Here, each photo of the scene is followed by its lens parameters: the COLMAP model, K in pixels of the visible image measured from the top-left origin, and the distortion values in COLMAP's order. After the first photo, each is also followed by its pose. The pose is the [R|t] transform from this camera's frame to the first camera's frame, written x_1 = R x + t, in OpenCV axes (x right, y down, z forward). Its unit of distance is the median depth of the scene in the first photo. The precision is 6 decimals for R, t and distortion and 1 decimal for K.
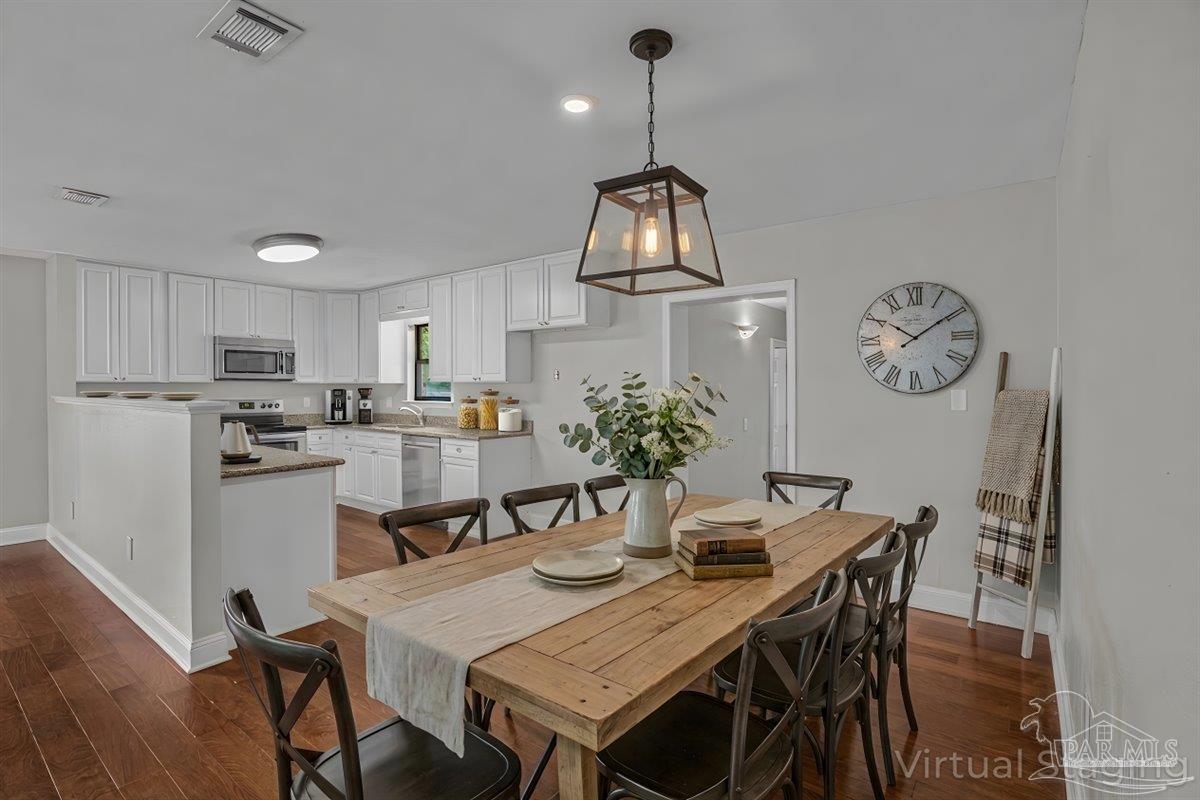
lens RADIAL K [[573.0, 0, 592.9], [0, 573.0, 390.9], [0, 0, 1]] dist [-0.014932, 0.000545]
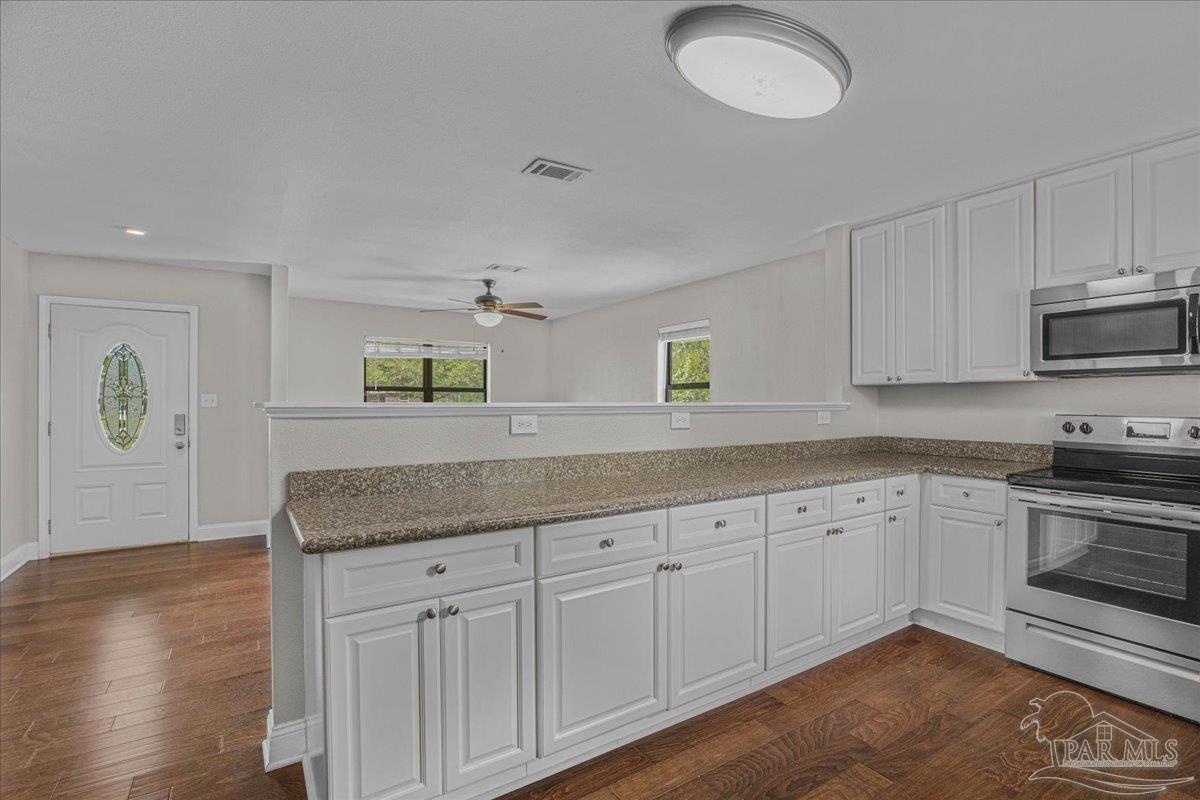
lens RADIAL K [[554.0, 0, 600.4], [0, 554.0, 404.2], [0, 0, 1]] dist [-0.017665, 0.000879]
pose [[-0.323607, 0.004978, -0.946179, -0.068735], [-0.008067, 0.999935, 0.008019, 0.006256], [0.946157, 0.010228, -0.323546, 0.803082]]
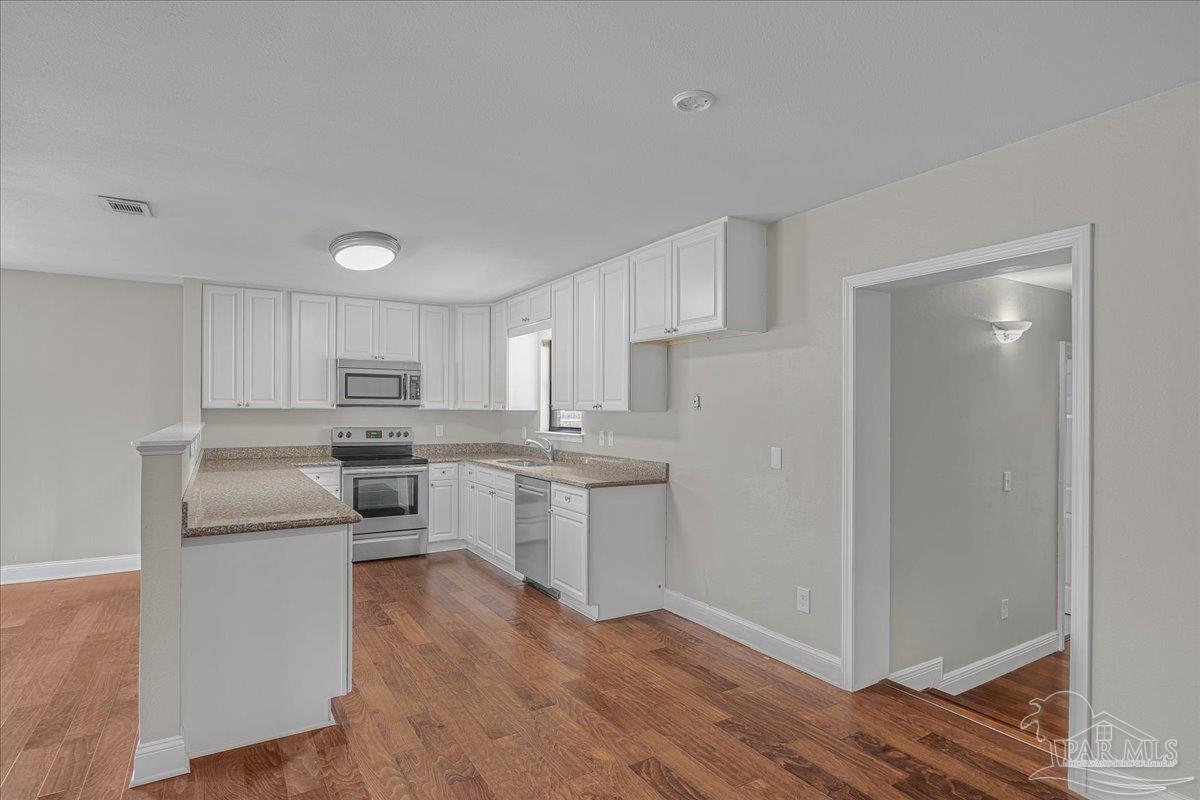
lens RADIAL K [[631.1, 0, 592.1], [0, 631.1, 411.1], [0, 0, 1]] dist [0.003582, 0.000862]
pose [[0.933551, 0.006624, -0.358383, 0.090876], [-0.008871, 0.999950, -0.004628, -0.010584], [0.358334, 0.007499, 0.933563, 0.196544]]
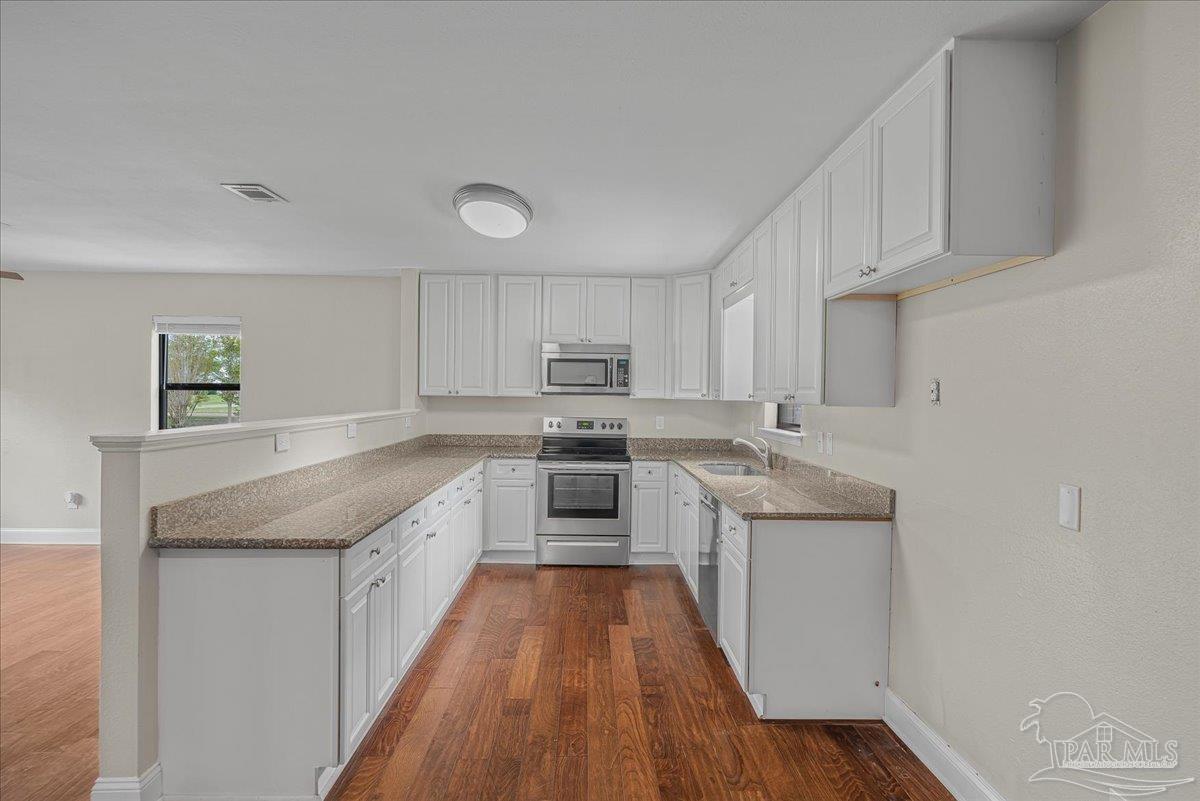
lens RADIAL K [[630.5, 0, 600.0], [0, 630.5, 400.5], [0, 0, 1]] dist [0.003642, 0.000828]
pose [[0.632587, 0.017605, -0.774289, 0.131319], [-0.019116, 0.999792, 0.007115, -0.018424], [0.774253, 0.010301, 0.632792, 0.475466]]
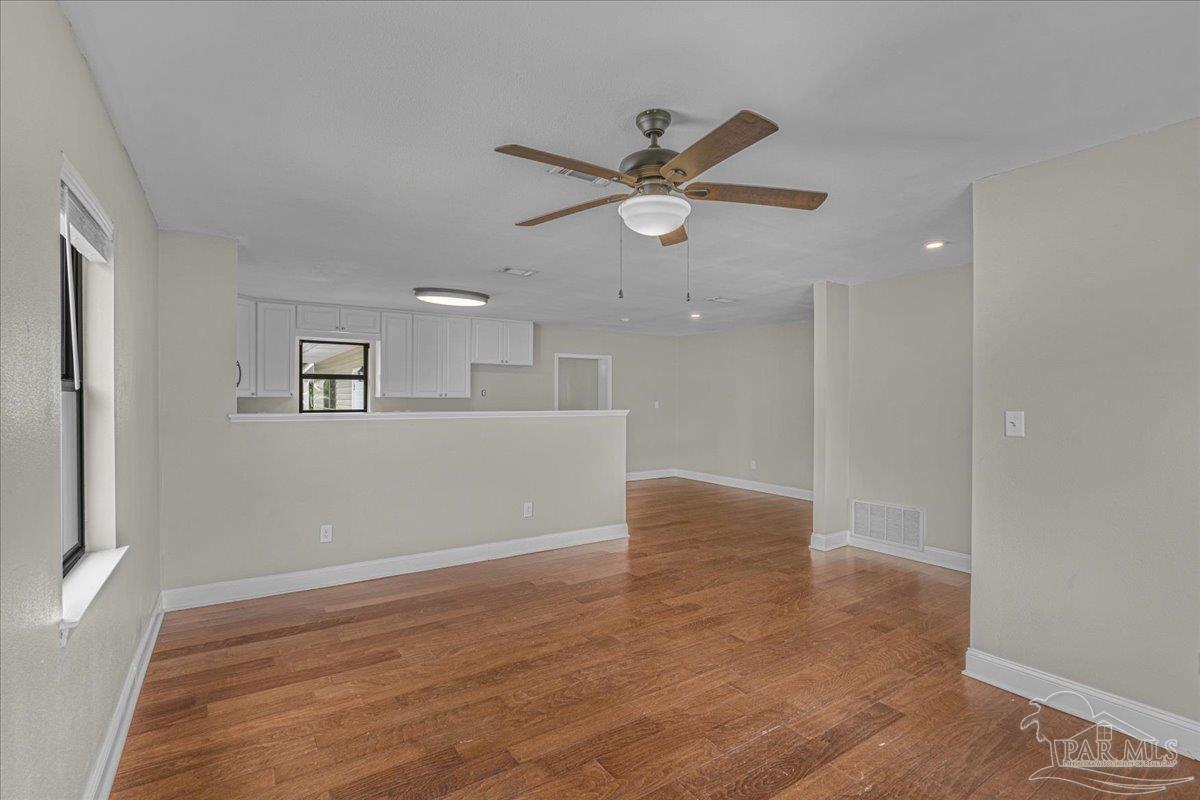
lens RADIAL K [[554.0, 0, 600.4], [0, 554.0, 404.2], [0, 0, 1]] dist [-0.017665, 0.000879]
pose [[0.310685, -0.009534, 0.950465, -1.280136], [0.005663, 0.999951, 0.008179, -0.007715], [-0.950496, 0.002842, 0.310723, 0.222498]]
